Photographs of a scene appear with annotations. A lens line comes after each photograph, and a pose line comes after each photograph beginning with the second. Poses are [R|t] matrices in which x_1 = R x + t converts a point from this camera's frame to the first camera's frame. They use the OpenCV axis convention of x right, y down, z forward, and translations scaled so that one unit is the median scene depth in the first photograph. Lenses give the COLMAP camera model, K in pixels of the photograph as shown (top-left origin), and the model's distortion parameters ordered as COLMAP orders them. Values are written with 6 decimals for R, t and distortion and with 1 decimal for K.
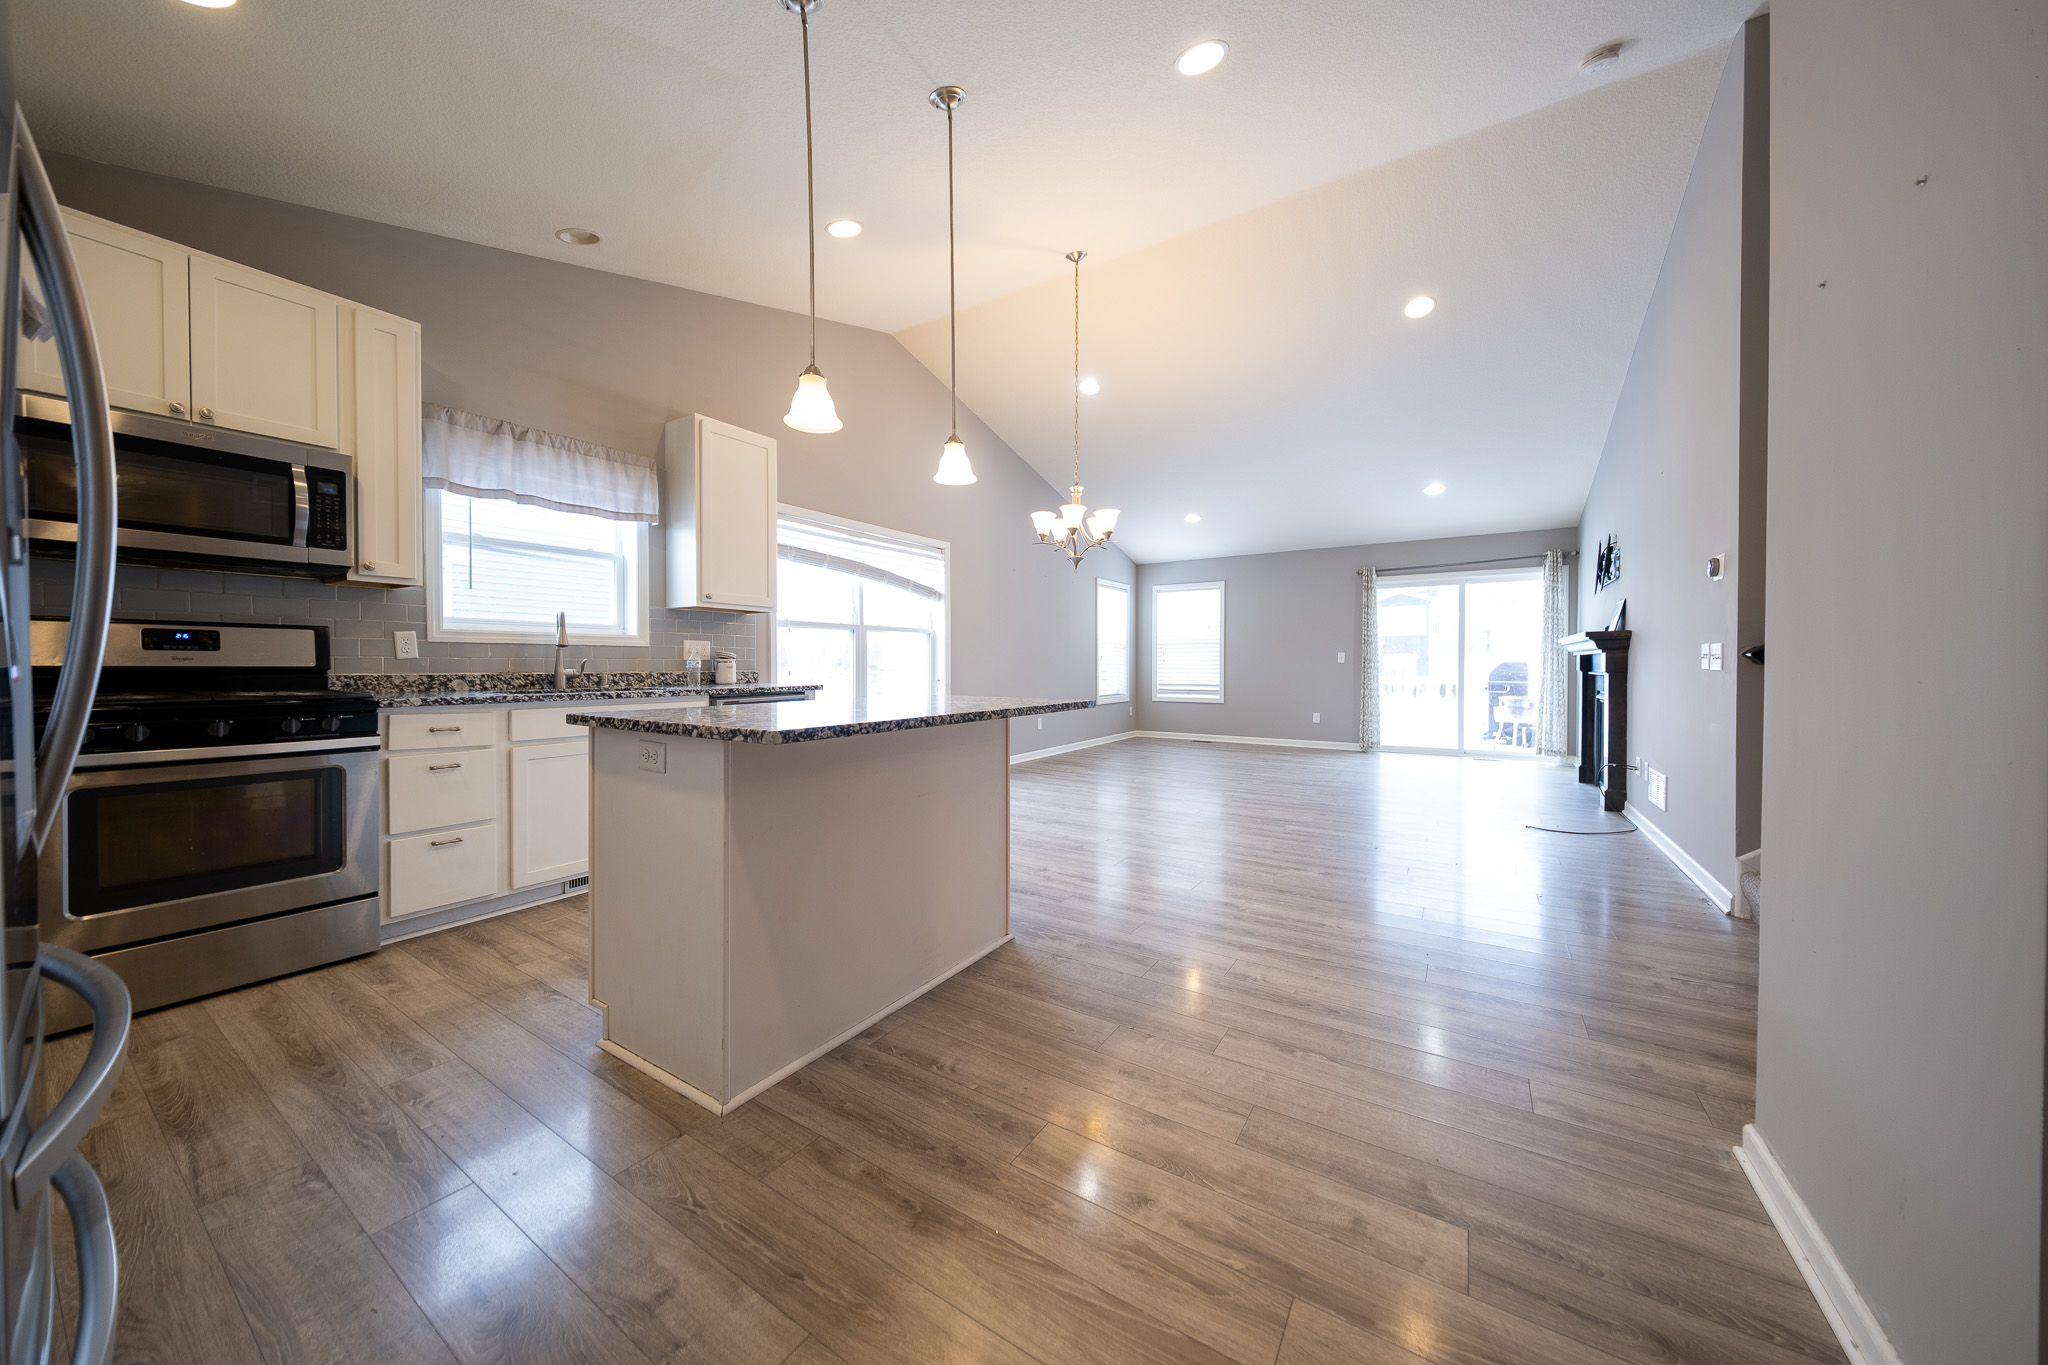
lens RADIAL K [[700.2, 0, 1026.3], [0, 700.2, 671.0], [0, 0, 1]] dist [0.030916, -0.010738]
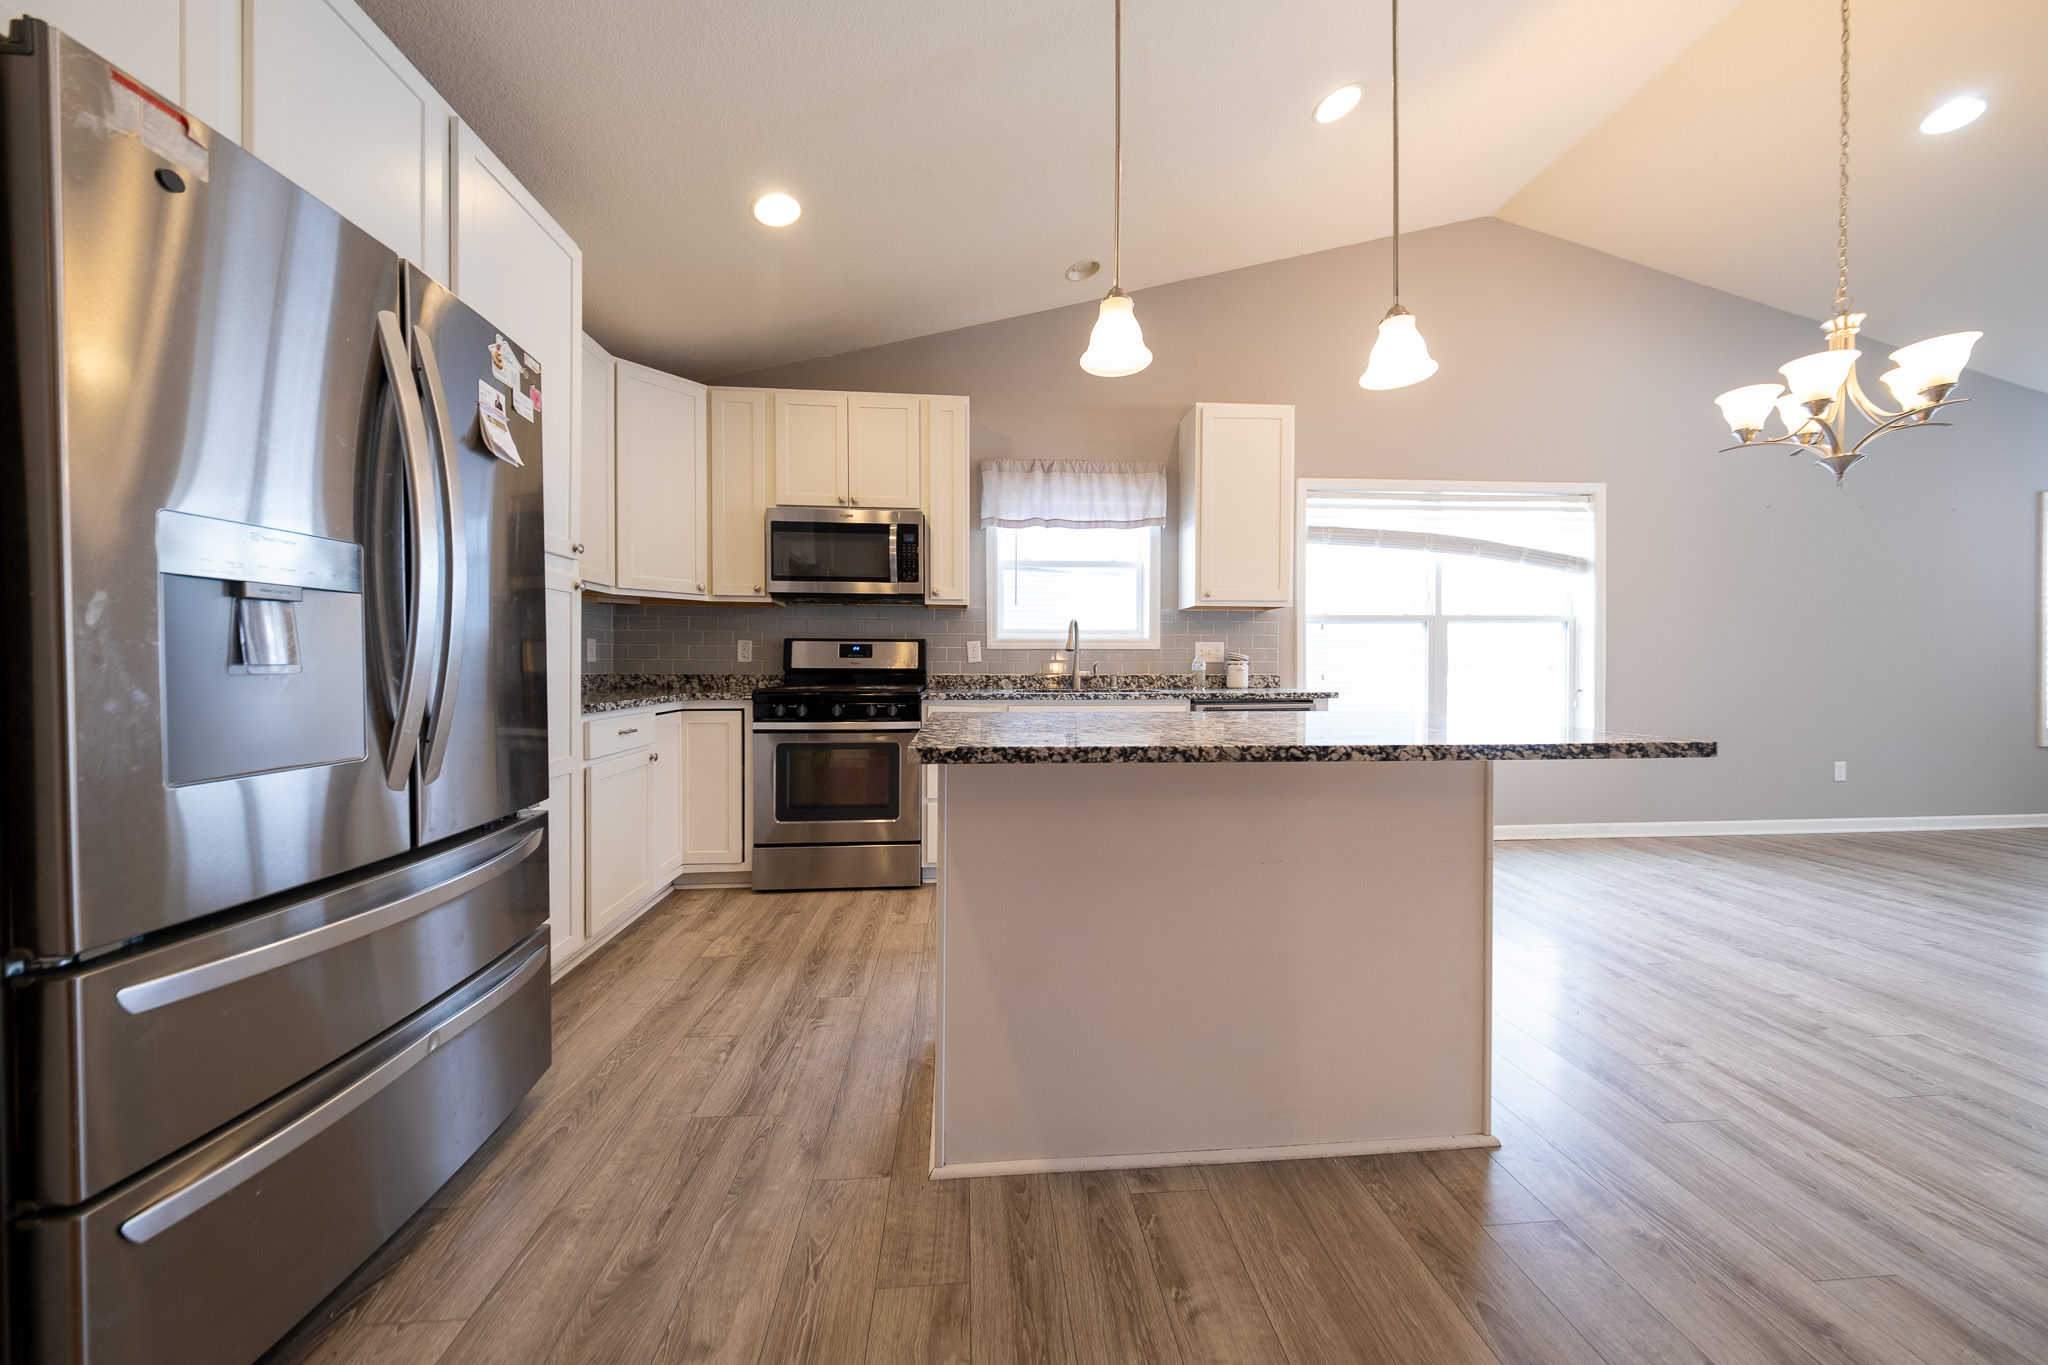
lens RADIAL K [[700.2, 0, 1026.3], [0, 700.2, 671.0], [0, 0, 1]] dist [0.030916, -0.010738]
pose [[0.601219, 0.004959, -0.799069, 0.183339], [-0.007644, 0.999971, 0.000455, -0.003097], [0.799048, 0.005834, 0.601239, 0.298031]]
